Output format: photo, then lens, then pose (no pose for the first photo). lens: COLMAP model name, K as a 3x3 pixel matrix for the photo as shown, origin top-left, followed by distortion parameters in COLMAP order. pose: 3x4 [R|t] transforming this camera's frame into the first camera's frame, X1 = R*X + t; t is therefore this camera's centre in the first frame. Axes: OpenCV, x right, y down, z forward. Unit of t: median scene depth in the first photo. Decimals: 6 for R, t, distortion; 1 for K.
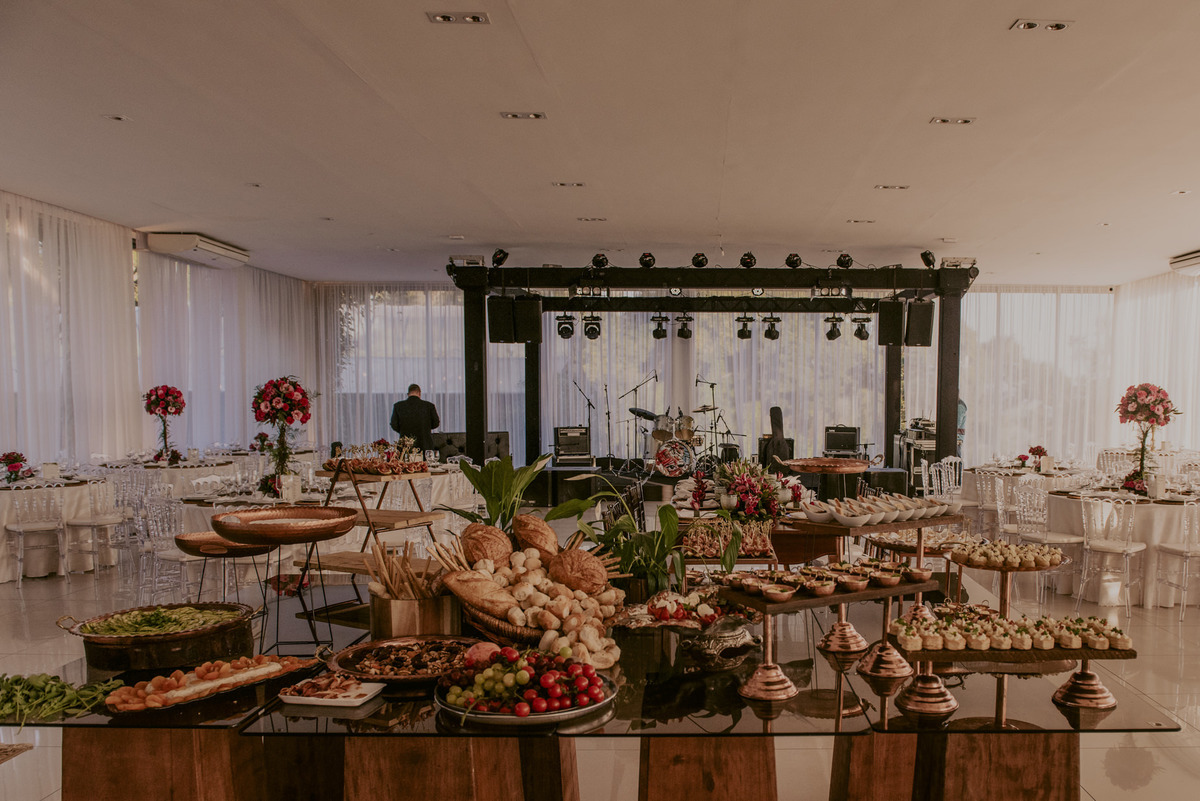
lens RADIAL K [[873.3, 0, 600.0], [0, 873.3, 400.5], [0, 0, 1]] dist [-0.054847, -0.002392]
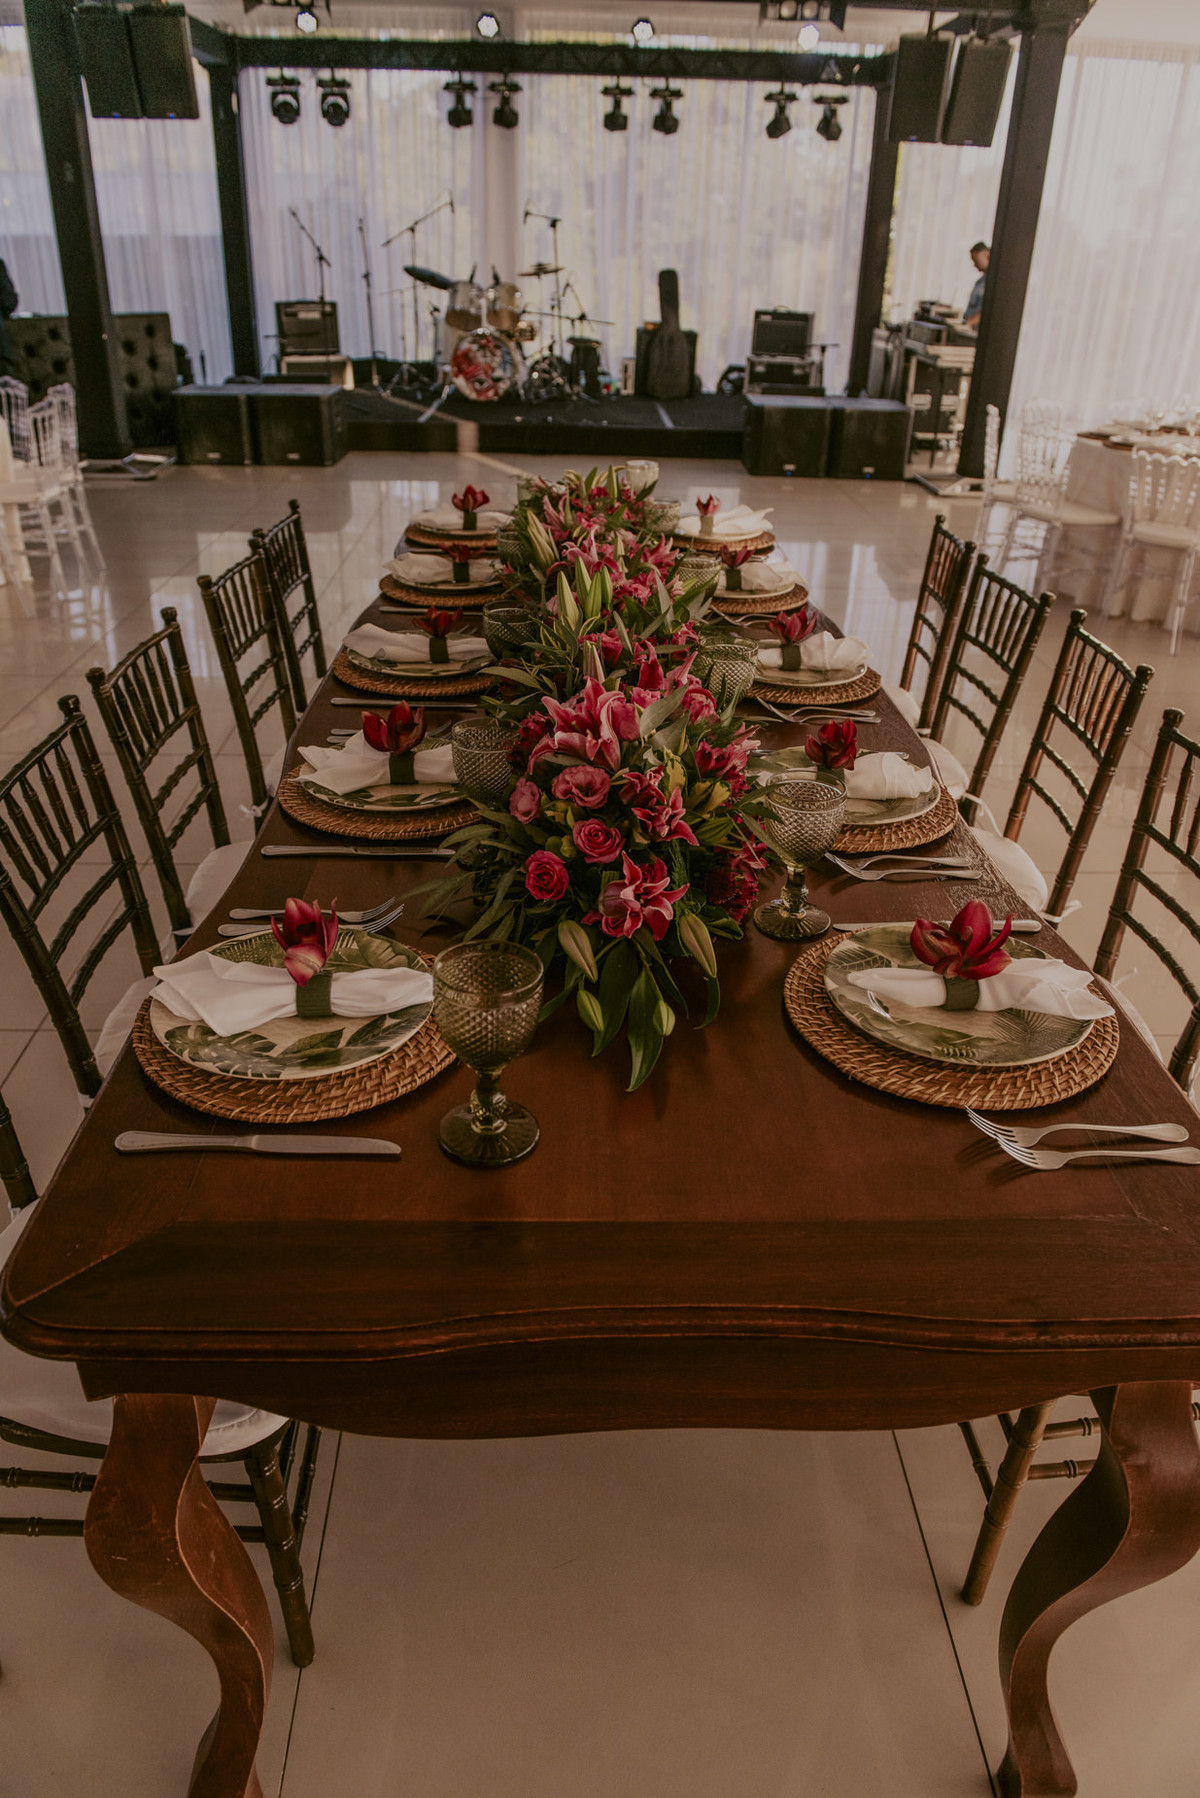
lens RADIAL K [[1308.5, 0, 600.0], [0, 1308.5, 899.0], [0, 0, 1]] dist [-0.054847, -0.002392]
pose [[0.987723, -0.049963, 0.148013, 0.017225], [-0.021671, 0.894493, 0.446556, 0.000071], [-0.154707, -0.444281, 0.882428, 0.103131]]
